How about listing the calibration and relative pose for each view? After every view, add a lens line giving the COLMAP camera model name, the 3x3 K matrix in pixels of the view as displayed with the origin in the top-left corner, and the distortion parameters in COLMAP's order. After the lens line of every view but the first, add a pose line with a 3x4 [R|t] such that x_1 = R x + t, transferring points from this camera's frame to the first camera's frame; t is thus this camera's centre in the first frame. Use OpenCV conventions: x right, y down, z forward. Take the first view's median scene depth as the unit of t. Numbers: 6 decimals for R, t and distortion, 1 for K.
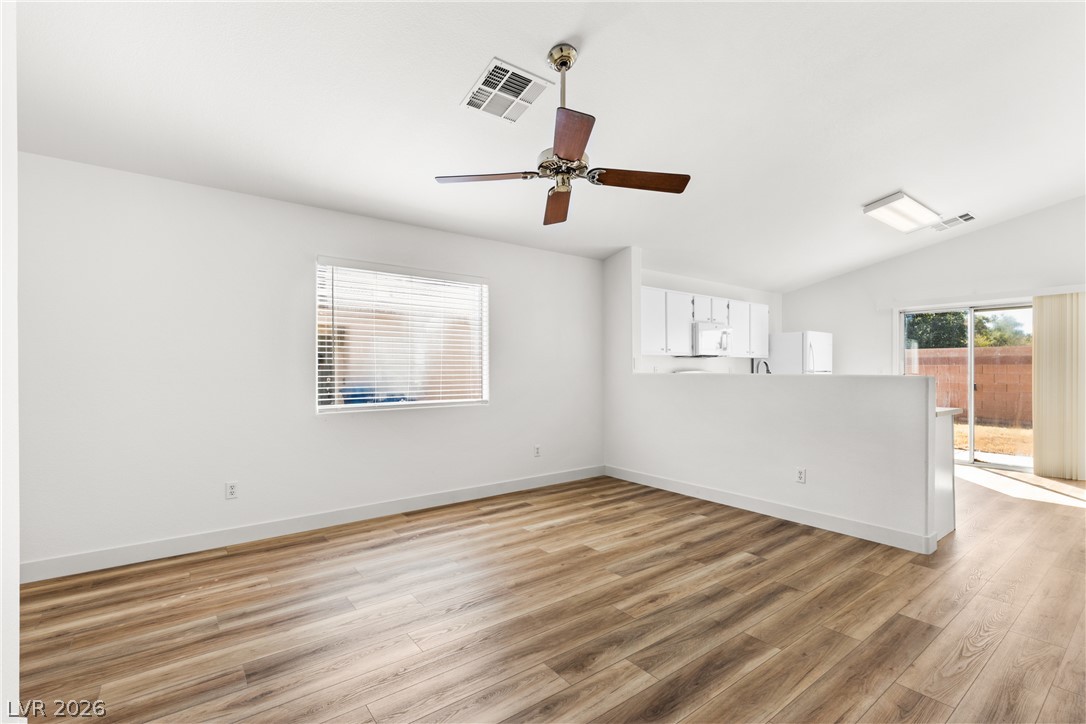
lens RADIAL K [[491.5, 0, 551.0], [0, 491.5, 358.6], [0, 0, 1]] dist [0.008825, -0.001871]
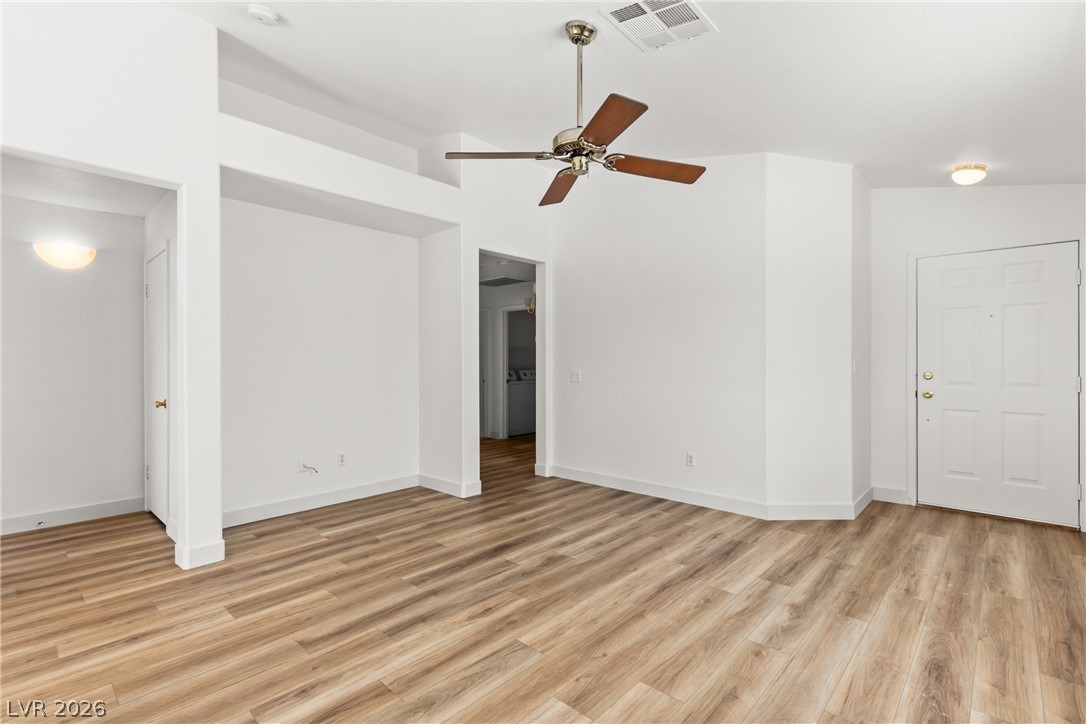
lens RADIAL K [[491.5, 0, 548.8], [0, 491.5, 364.1], [0, 0, 1]] dist [0.008825, -0.001871]
pose [[-0.985654, 0.004824, -0.168707, 0.177269], [0.008078, 0.999794, -0.018602, 0.029909], [0.168583, -0.019698, -0.985491, 1.400221]]
